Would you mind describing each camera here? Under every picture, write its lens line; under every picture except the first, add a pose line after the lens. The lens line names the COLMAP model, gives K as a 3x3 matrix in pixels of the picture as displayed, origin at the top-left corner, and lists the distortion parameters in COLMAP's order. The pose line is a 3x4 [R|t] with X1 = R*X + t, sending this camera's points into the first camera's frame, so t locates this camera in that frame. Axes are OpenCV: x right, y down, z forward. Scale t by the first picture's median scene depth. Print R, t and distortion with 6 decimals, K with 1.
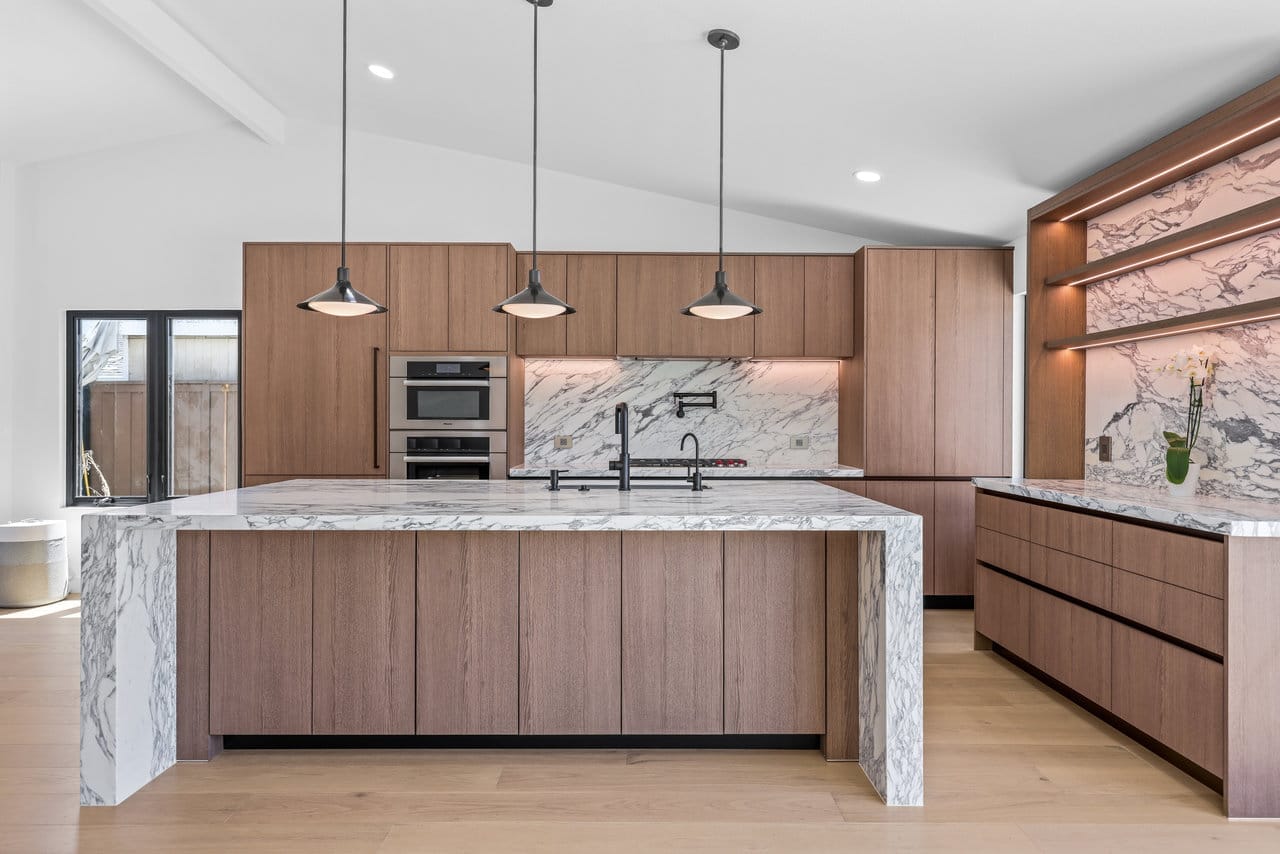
lens RADIAL K [[754.2, 0, 648.1], [0, 754.2, 417.4], [0, 0, 1]] dist [0.020527, -0.007740]
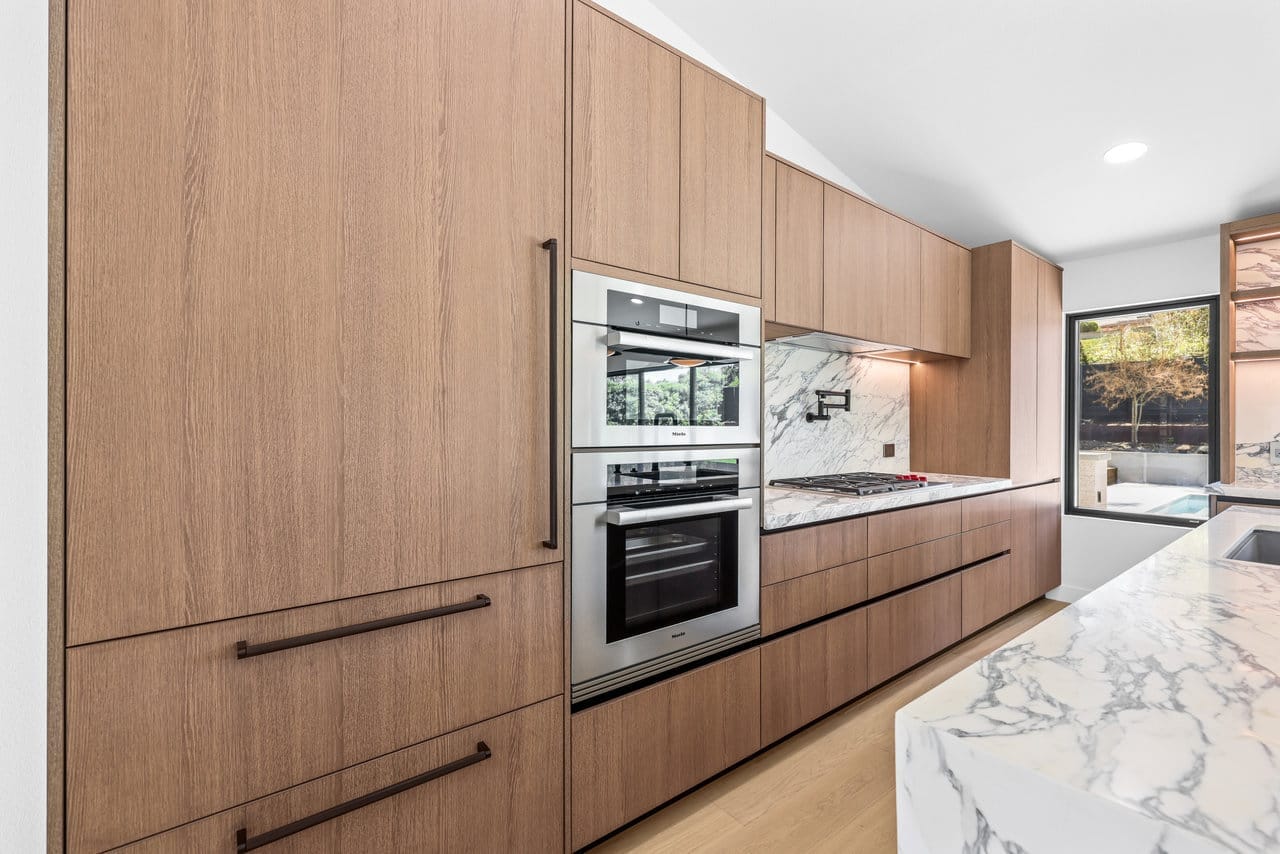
lens RADIAL K [[538.0, 0, 643.0], [0, 538.0, 423.3], [0, 0, 1]] dist [-0.002847, 0.001093]
pose [[0.802903, 0.002962, 0.596102, -0.606907], [-0.006016, 0.999977, 0.003135, 0.001061], [-0.596079, -0.006103, 0.802903, 0.934946]]
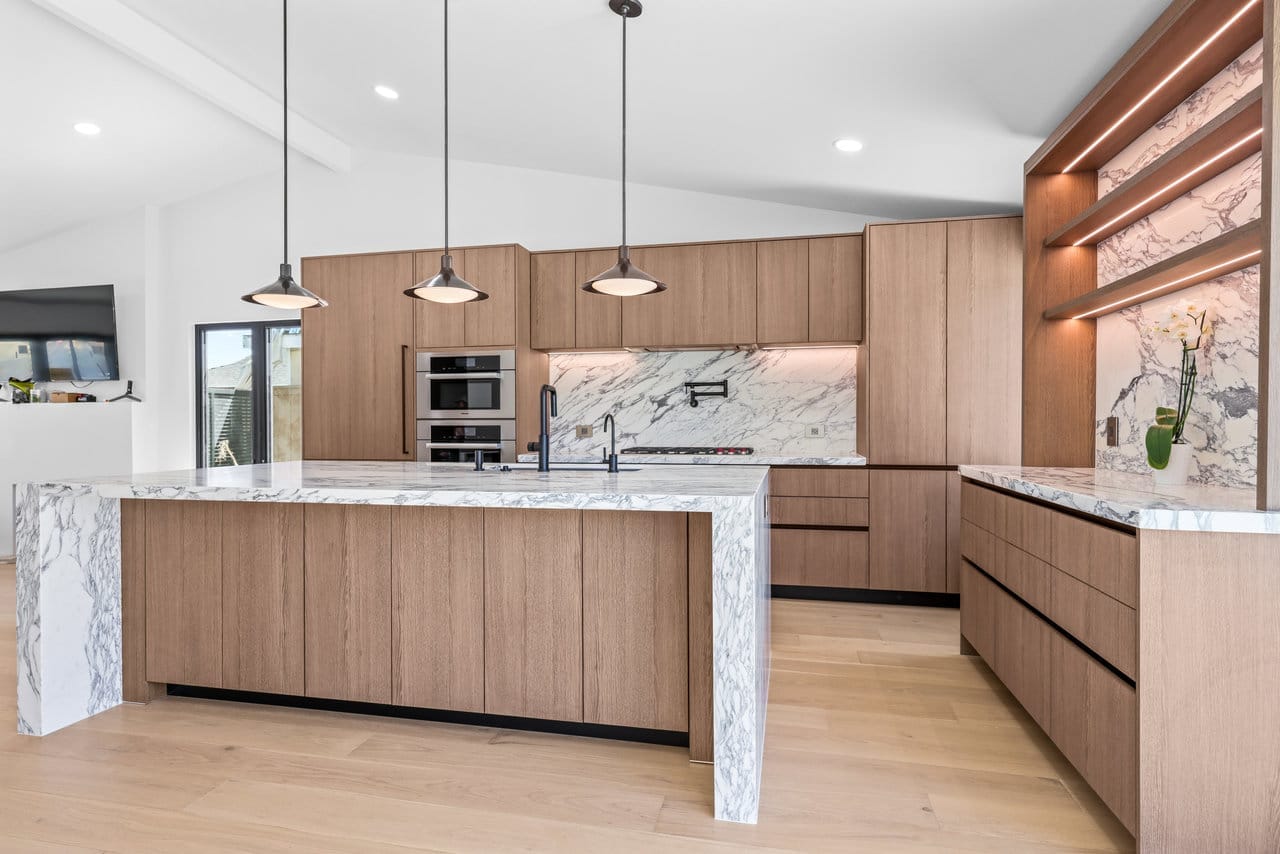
lens RADIAL K [[683.5, 0, 643.9], [0, 683.5, 423.7], [0, 0, 1]] dist [0.015697, -0.003533]
pose [[0.974648, -0.005431, -0.223678, 0.260275], [0.006758, 0.999964, 0.005168, 0.025102], [0.223642, -0.006549, 0.974649, 0.120929]]
